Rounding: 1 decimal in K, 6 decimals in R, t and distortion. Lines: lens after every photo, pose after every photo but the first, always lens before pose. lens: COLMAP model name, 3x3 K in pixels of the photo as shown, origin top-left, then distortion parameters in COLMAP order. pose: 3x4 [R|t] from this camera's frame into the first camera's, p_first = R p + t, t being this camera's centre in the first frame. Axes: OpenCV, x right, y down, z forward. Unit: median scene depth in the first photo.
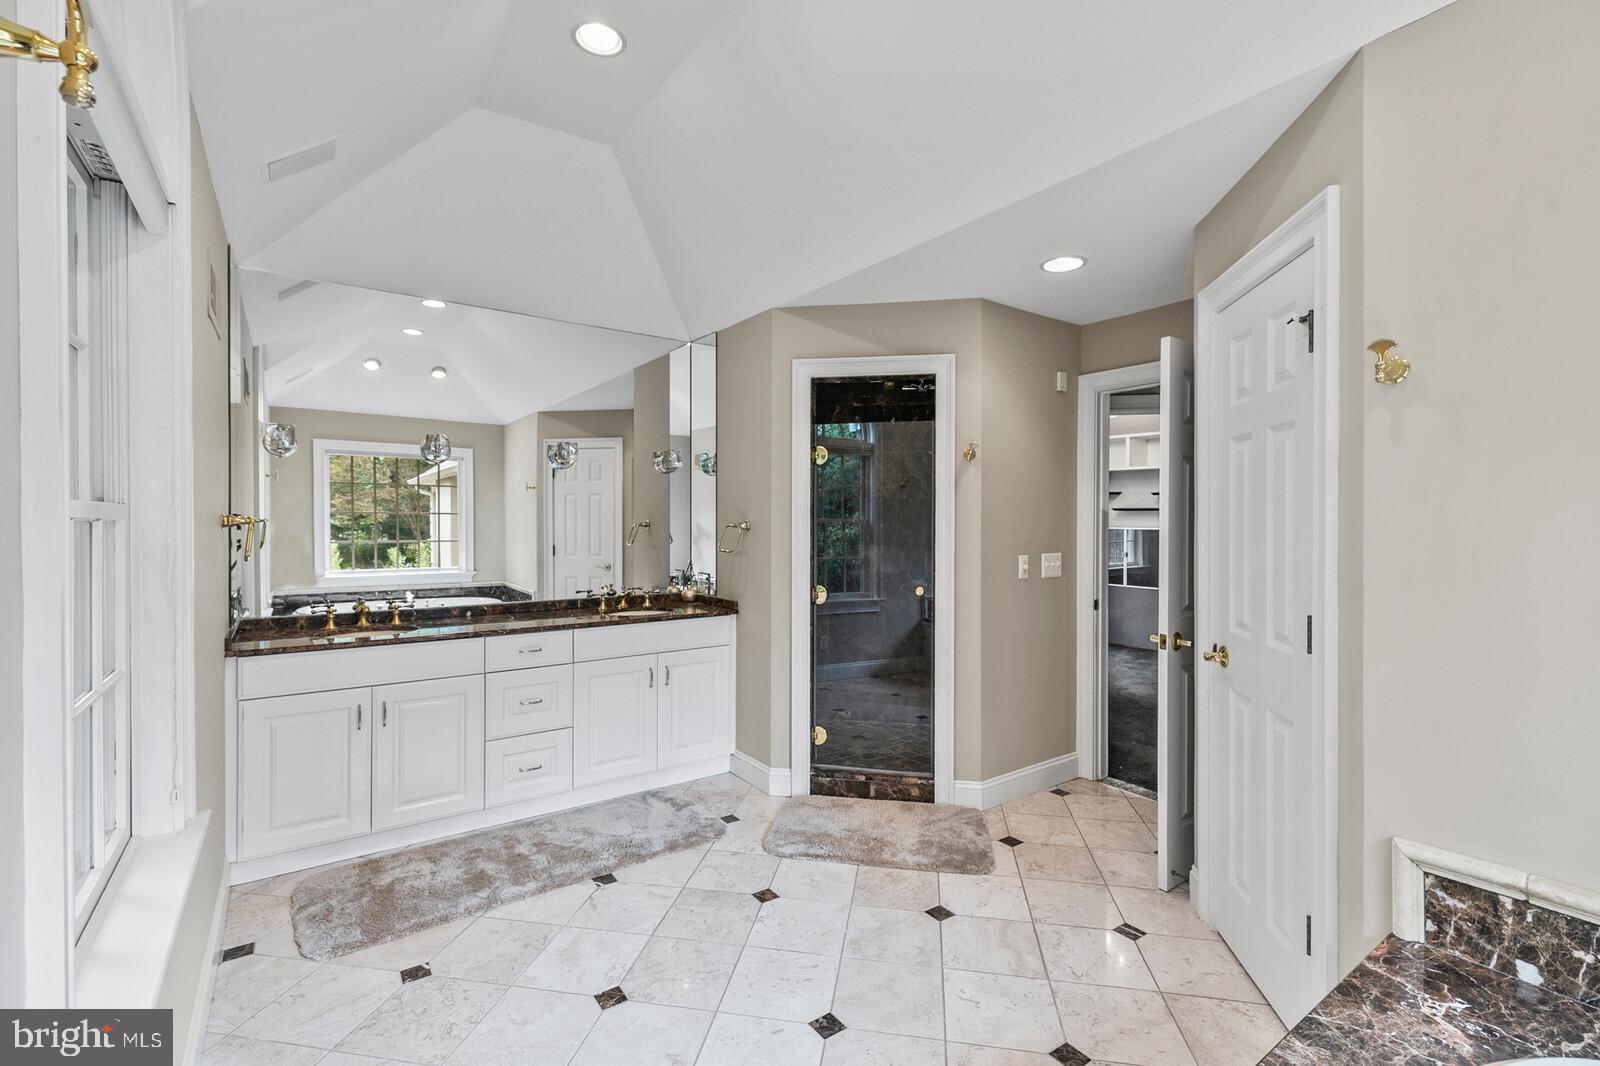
lens RADIAL K [[719.4, 0, 801.9], [0, 719.4, 528.9], [0, 0, 1]] dist [0.014091, -0.000125]
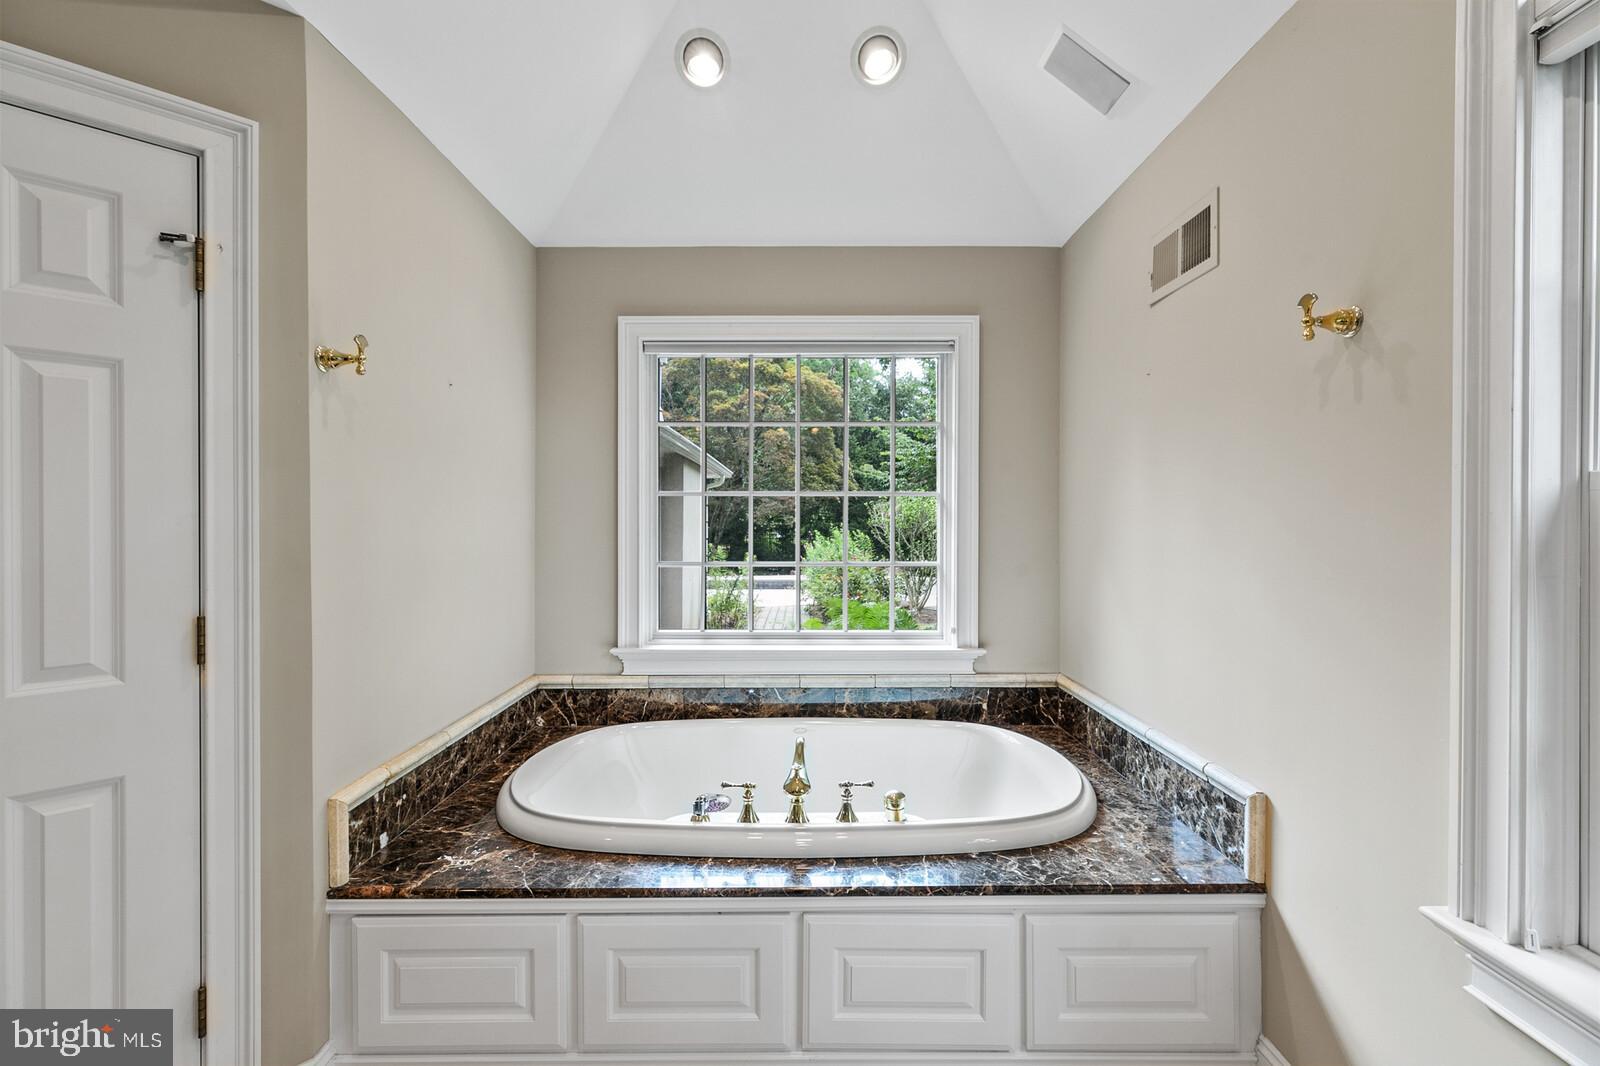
lens RADIAL K [[719.4, 0, 803.5], [0, 719.4, 525.1], [0, 0, 1]] dist [0.014091, -0.000125]
pose [[-0.815711, -0.008353, 0.578399, -0.400341], [0.000099, 0.999894, 0.014579, 0.006495], [-0.578459, 0.011949, -0.815624, 1.609950]]
